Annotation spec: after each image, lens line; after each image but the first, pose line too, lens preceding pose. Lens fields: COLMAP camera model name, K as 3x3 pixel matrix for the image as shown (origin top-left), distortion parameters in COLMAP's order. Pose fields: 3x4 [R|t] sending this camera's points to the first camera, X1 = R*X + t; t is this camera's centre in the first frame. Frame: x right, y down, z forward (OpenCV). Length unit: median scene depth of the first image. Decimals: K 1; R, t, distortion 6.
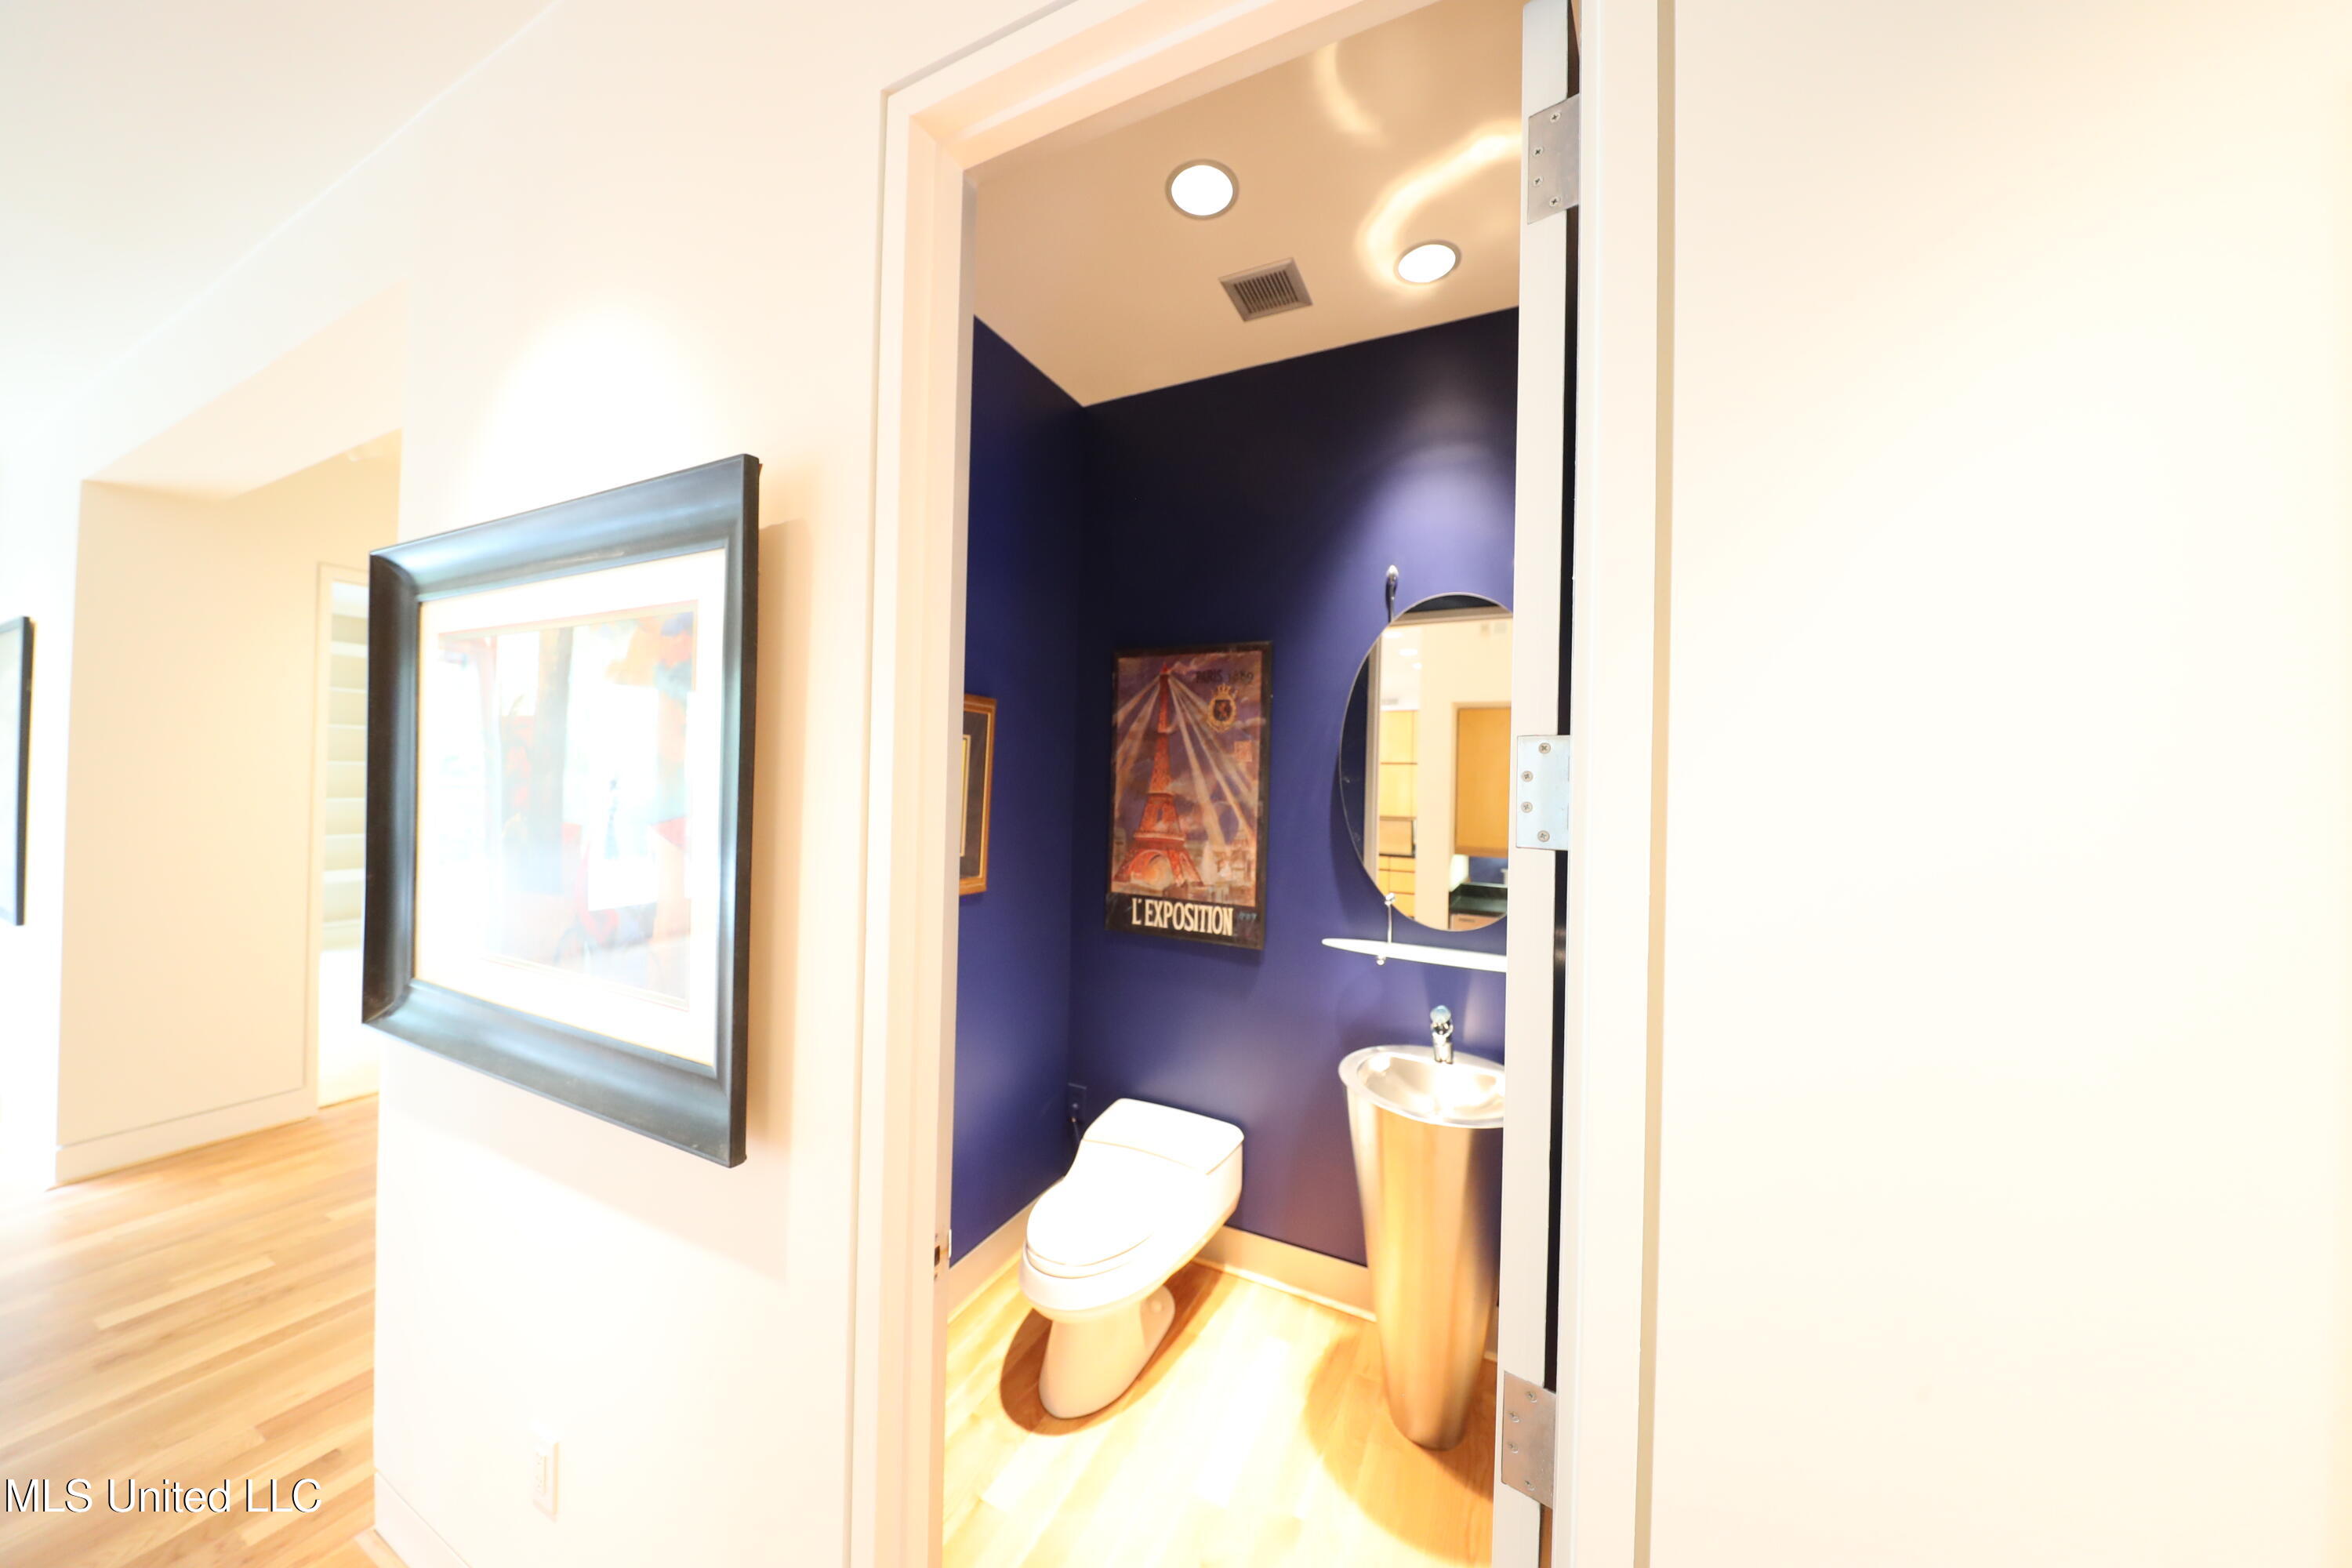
lens RADIAL K [[750.6, 0, 1176.0], [0, 750.6, 784.0], [0, 0, 1]] dist [-0.000014, 0.000002]
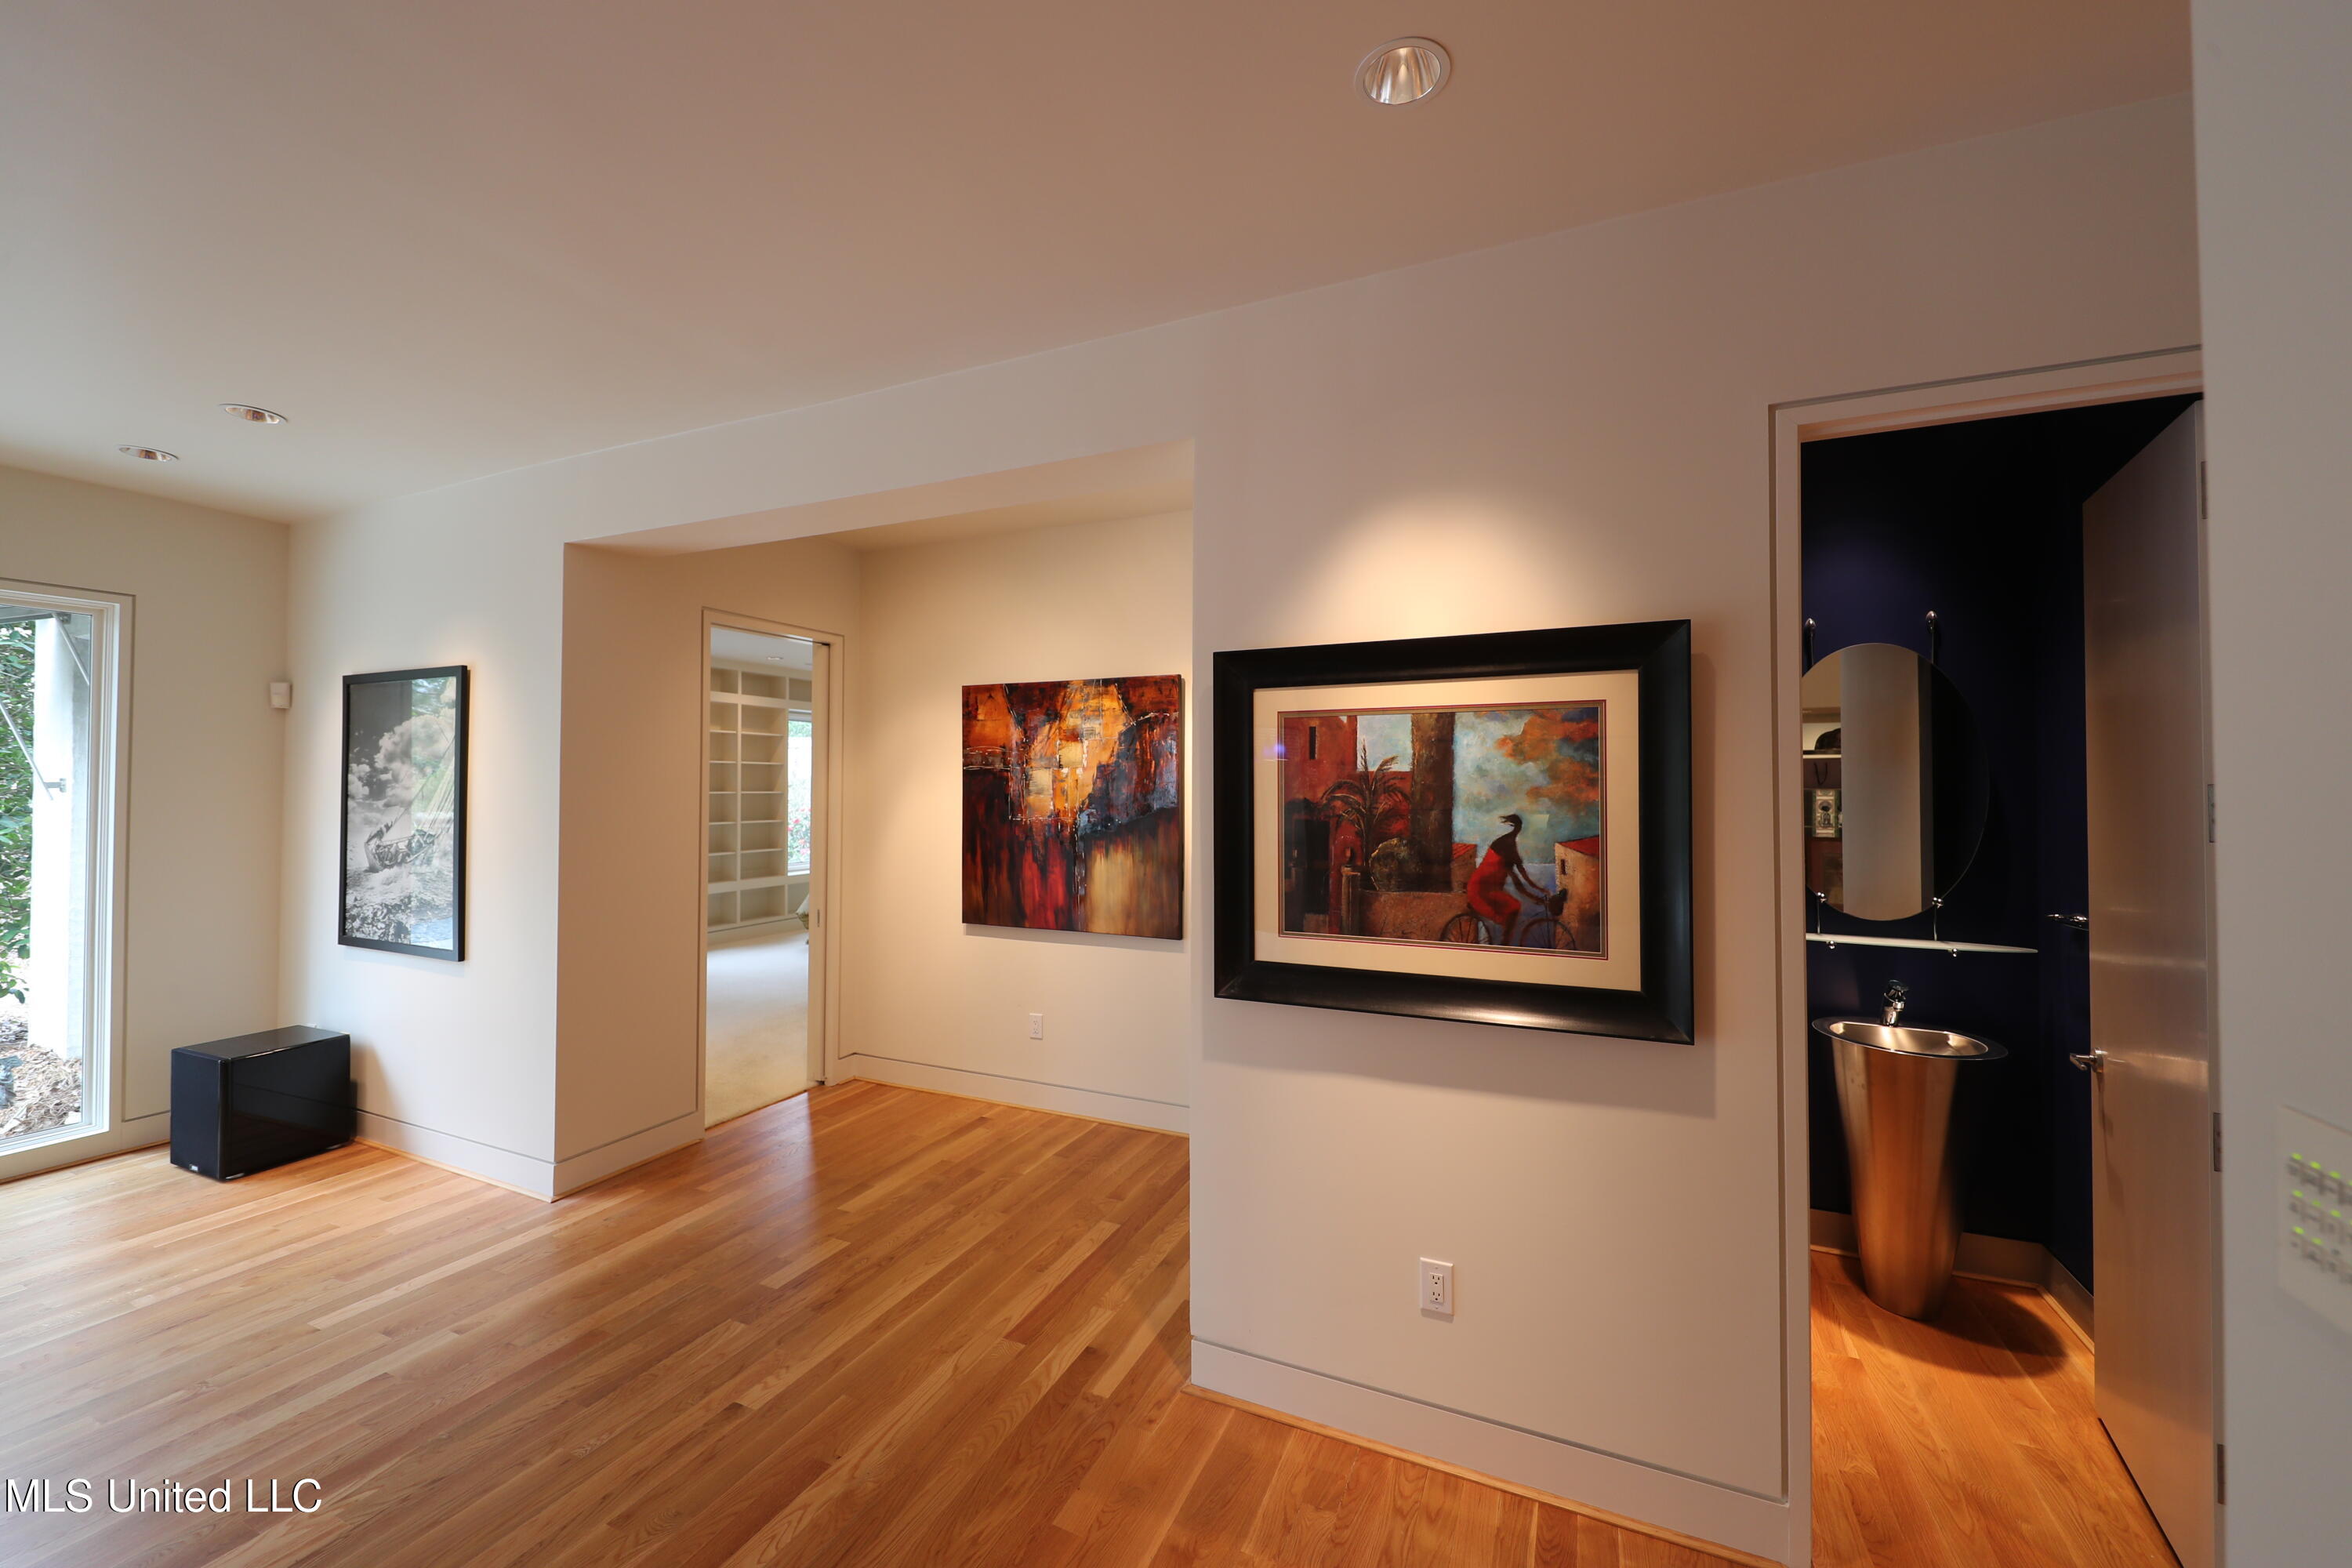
lens RADIAL K [[910.5, 0, 1179.6], [0, 910.5, 768.4], [0, 0, 1]] dist [0.010855, 0.000003]
pose [[0.999020, -0.024547, 0.036841, -0.736246], [0.025042, 0.999601, -0.013035, -0.046703], [-0.036506, 0.013945, 0.999236, -0.406976]]
